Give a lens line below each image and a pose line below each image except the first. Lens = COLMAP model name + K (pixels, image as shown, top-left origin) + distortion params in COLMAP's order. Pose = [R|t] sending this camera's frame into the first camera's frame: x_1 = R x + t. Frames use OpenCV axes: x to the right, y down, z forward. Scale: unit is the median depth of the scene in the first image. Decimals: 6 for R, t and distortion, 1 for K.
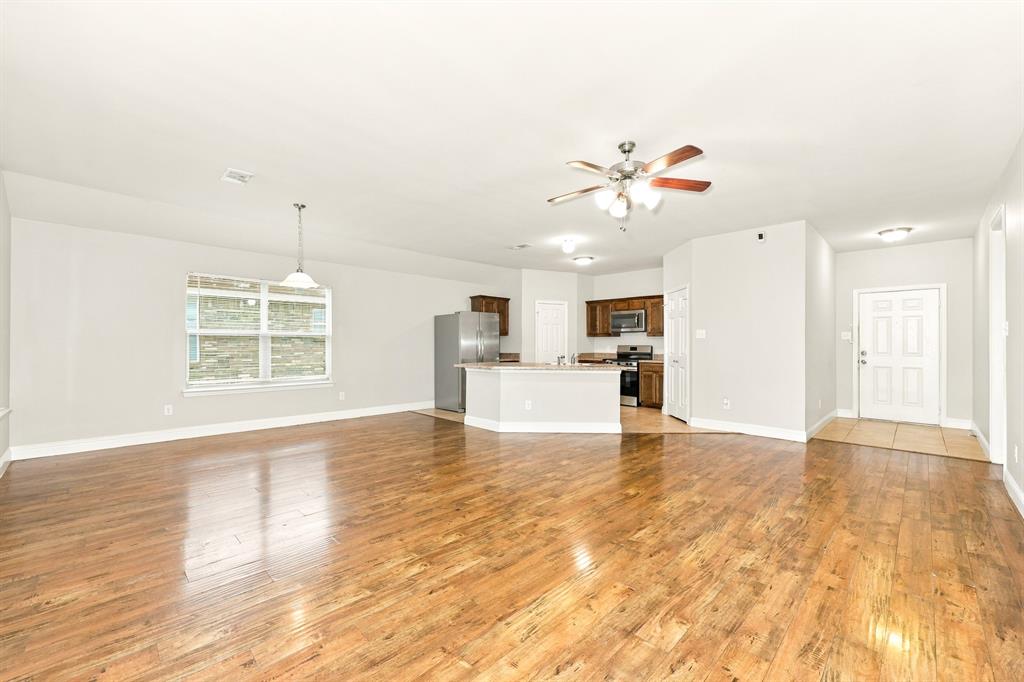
lens RADIAL K [[415.0, 0, 510.8], [0, 415.0, 341.2], [0, 0, 1]] dist [0.002332, 0.000008]
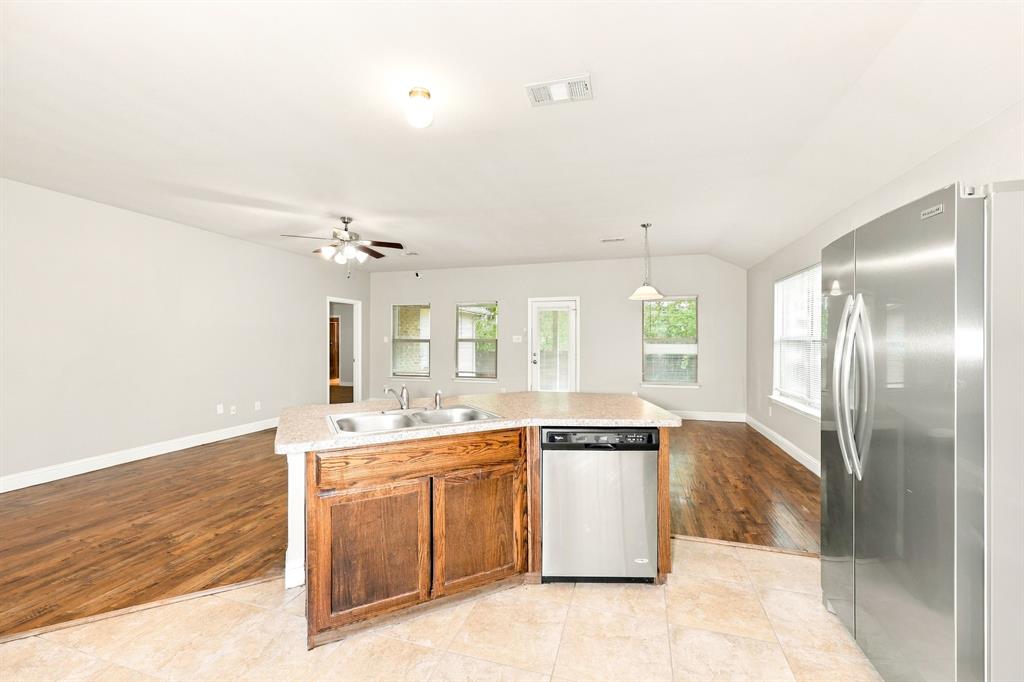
lens RADIAL K [[415.0, 0, 510.8], [0, 415.0, 341.2], [0, 0, 1]] dist [0.002332, 0.000008]
pose [[-0.879304, -0.004537, -0.476239, 0.412876], [-0.000610, 0.999965, -0.008401, -0.014673], [0.476260, -0.007097, -0.879276, 2.277845]]
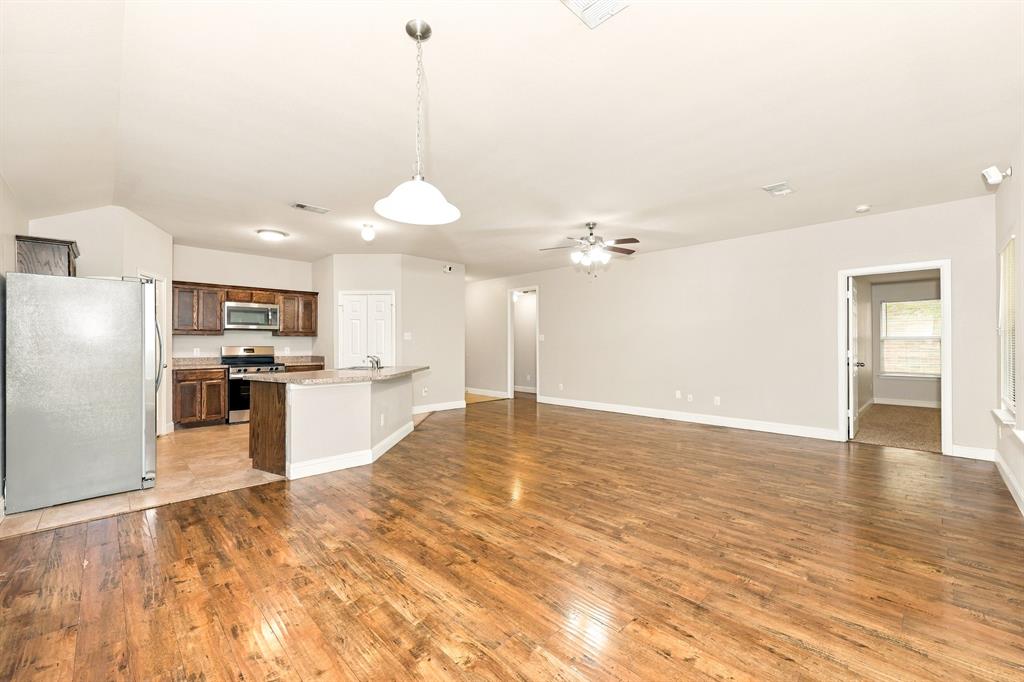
lens RADIAL K [[415.0, 0, 510.8], [0, 415.0, 341.2], [0, 0, 1]] dist [0.002332, 0.000008]
pose [[0.005250, 0.005283, 0.999972, -1.196357], [-0.005108, 0.999973, -0.005256, 0.002192], [-0.999973, -0.005080, 0.005277, 1.147744]]
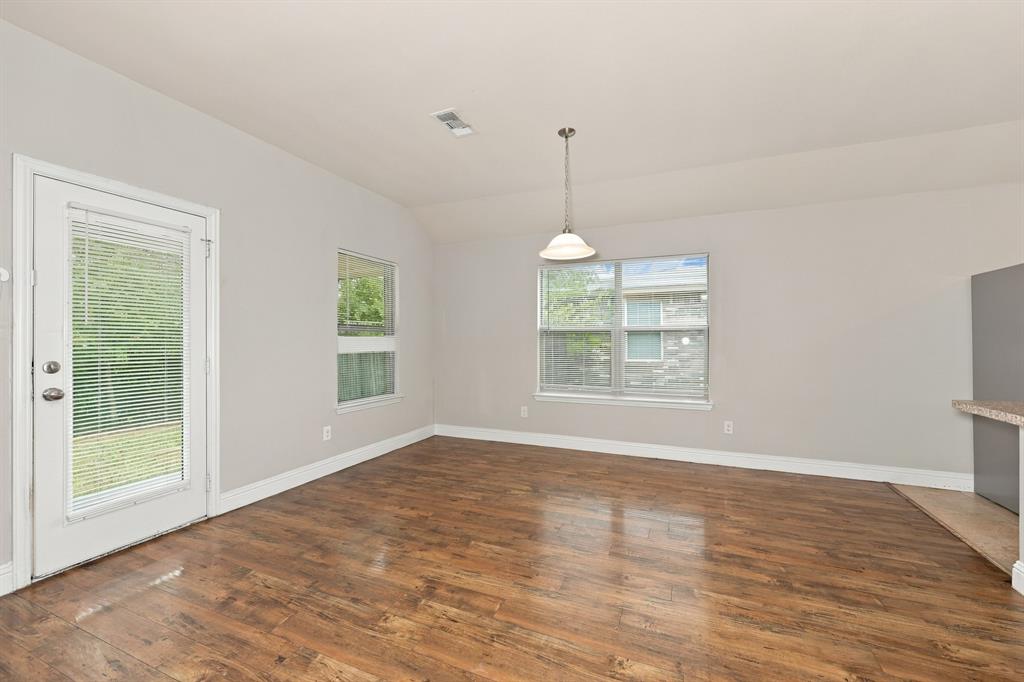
lens RADIAL K [[415.0, 0, 510.8], [0, 415.0, 341.2], [0, 0, 1]] dist [0.002332, 0.000008]
pose [[0.367222, -0.004995, -0.930120, 0.084351], [0.009472, 0.999954, -0.001630, 0.004442], [0.930085, -0.008211, 0.367252, 0.864102]]
